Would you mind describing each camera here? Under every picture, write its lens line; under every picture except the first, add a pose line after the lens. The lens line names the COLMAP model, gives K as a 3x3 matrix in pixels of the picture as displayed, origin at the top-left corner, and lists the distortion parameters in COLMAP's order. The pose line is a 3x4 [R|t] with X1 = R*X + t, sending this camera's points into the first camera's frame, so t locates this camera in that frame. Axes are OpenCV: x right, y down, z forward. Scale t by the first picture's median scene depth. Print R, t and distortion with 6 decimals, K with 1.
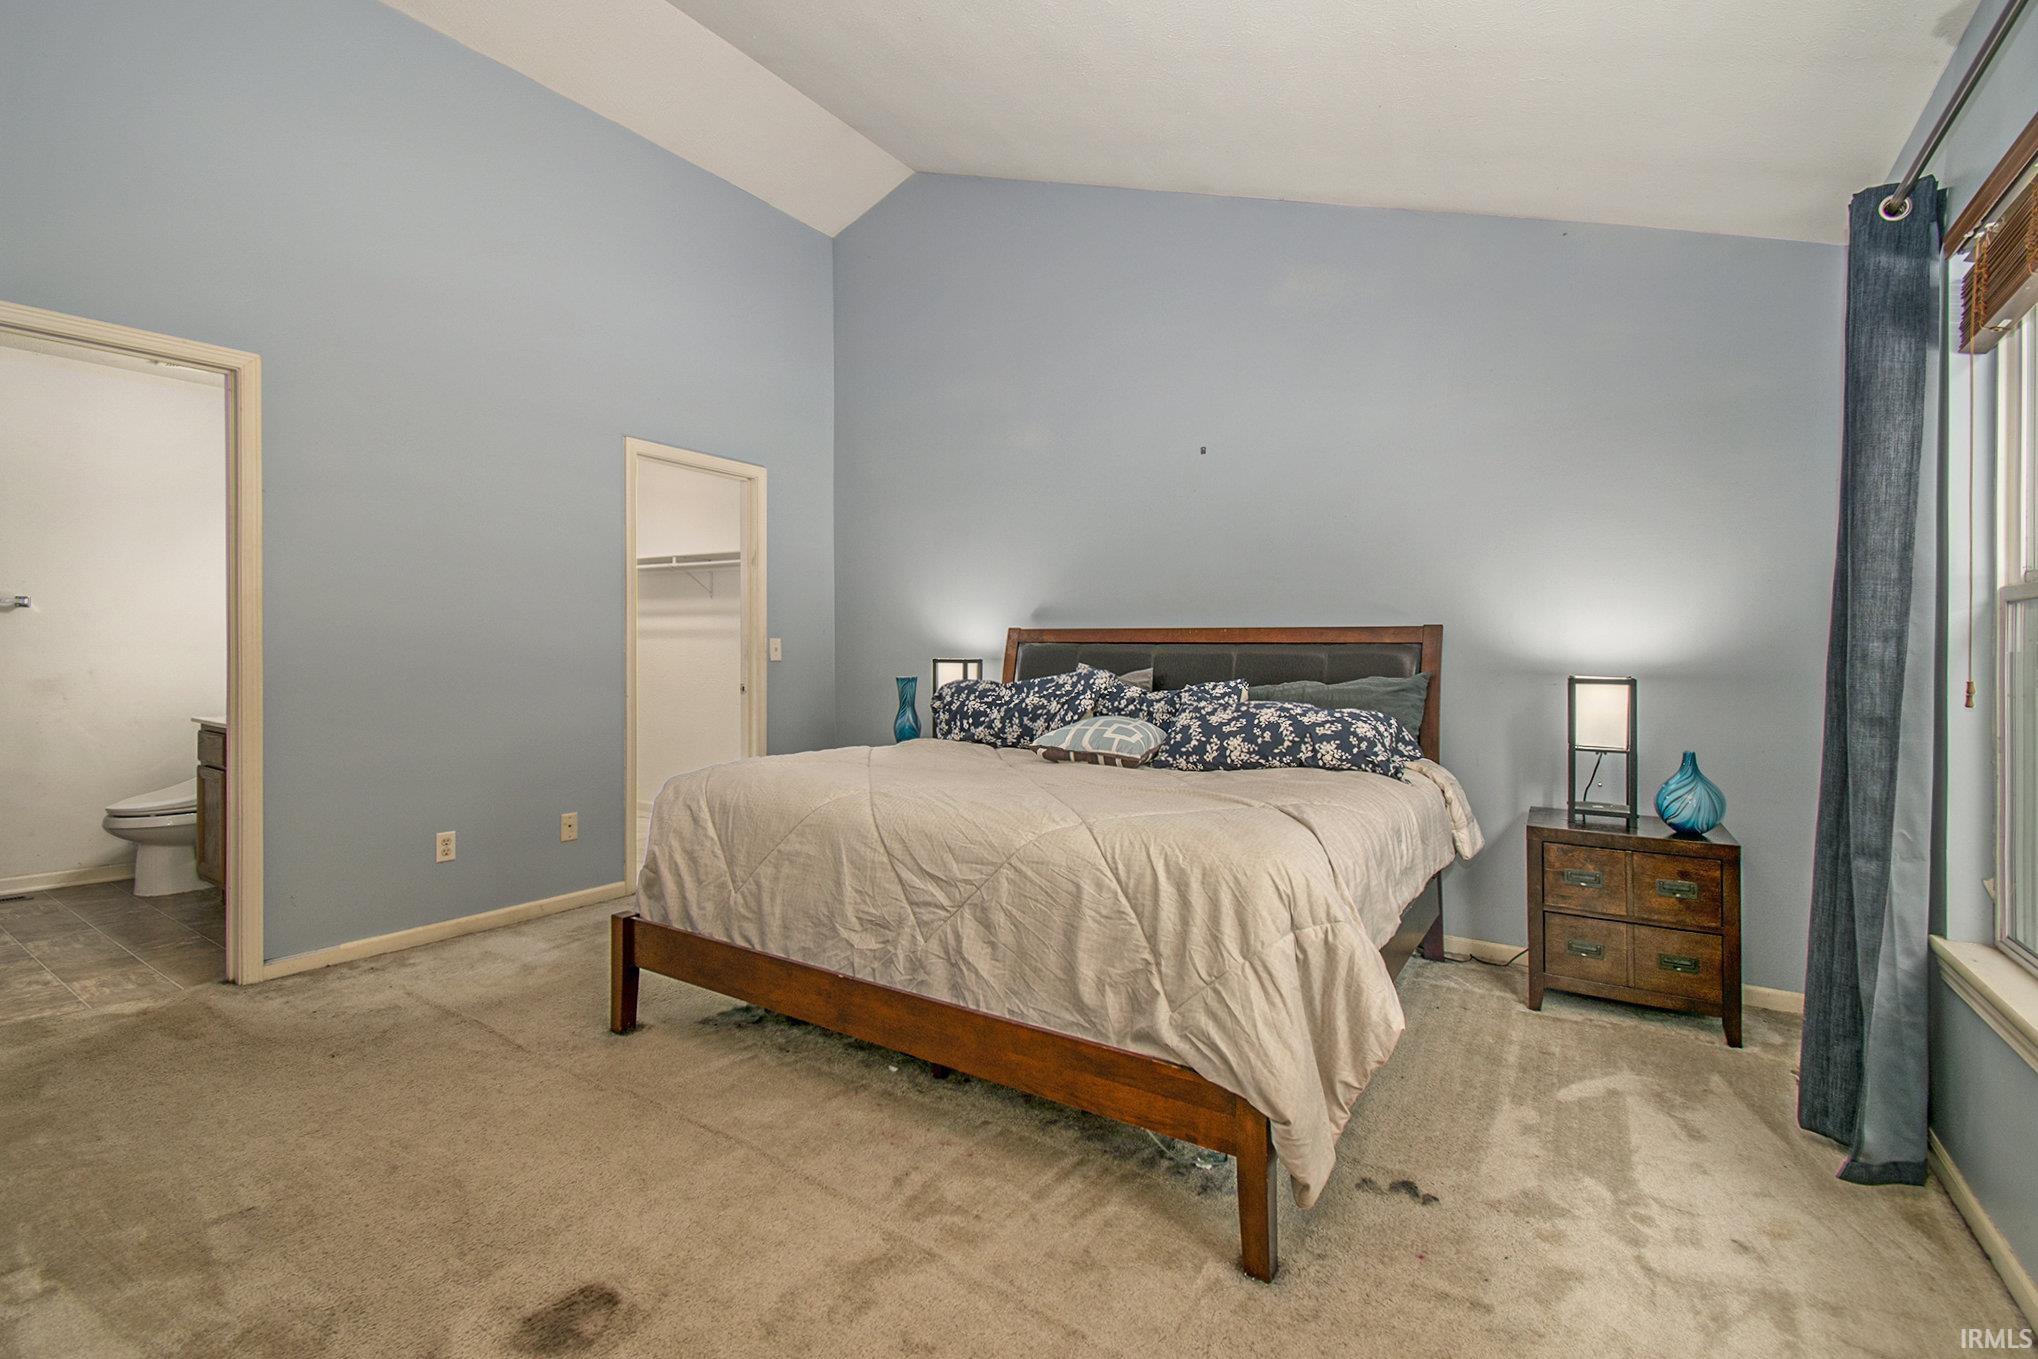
lens RADIAL K [[914.0, 0, 1002.9], [0, 914.0, 666.0], [0, 0, 1]] dist [0.001218, -0.000297]
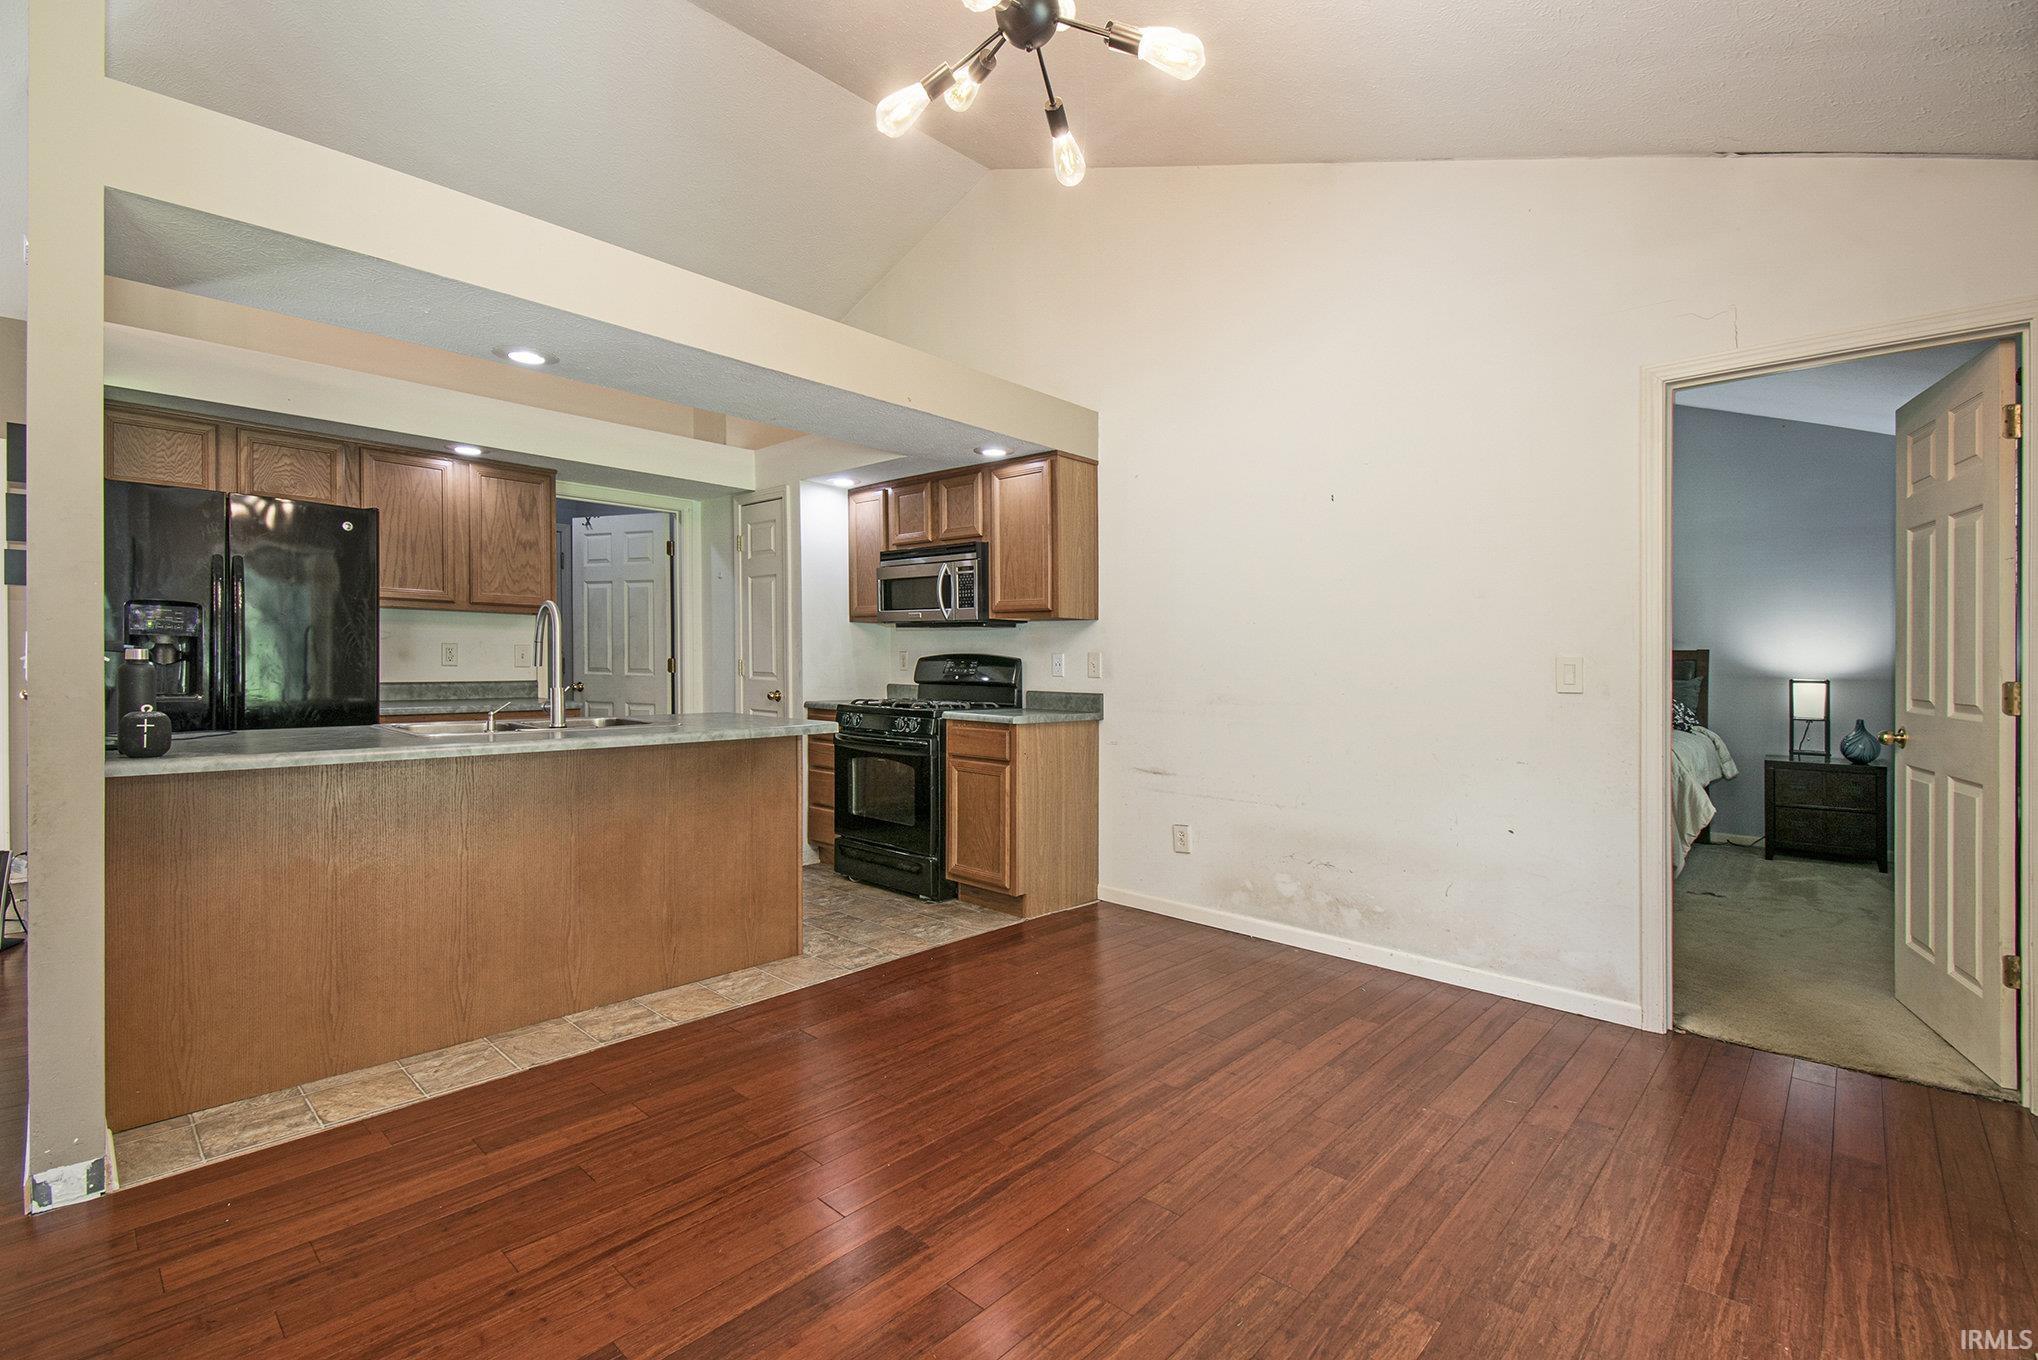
lens RADIAL K [[914.0, 0, 1036.9], [0, 914.0, 675.7], [0, 0, 1]] dist [0.001218, -0.000297]
pose [[0.989537, 0.001515, -0.144272, -0.619189], [-0.000547, 0.999977, 0.006752, -0.007733], [0.144279, -0.006603, 0.989515, -1.045885]]
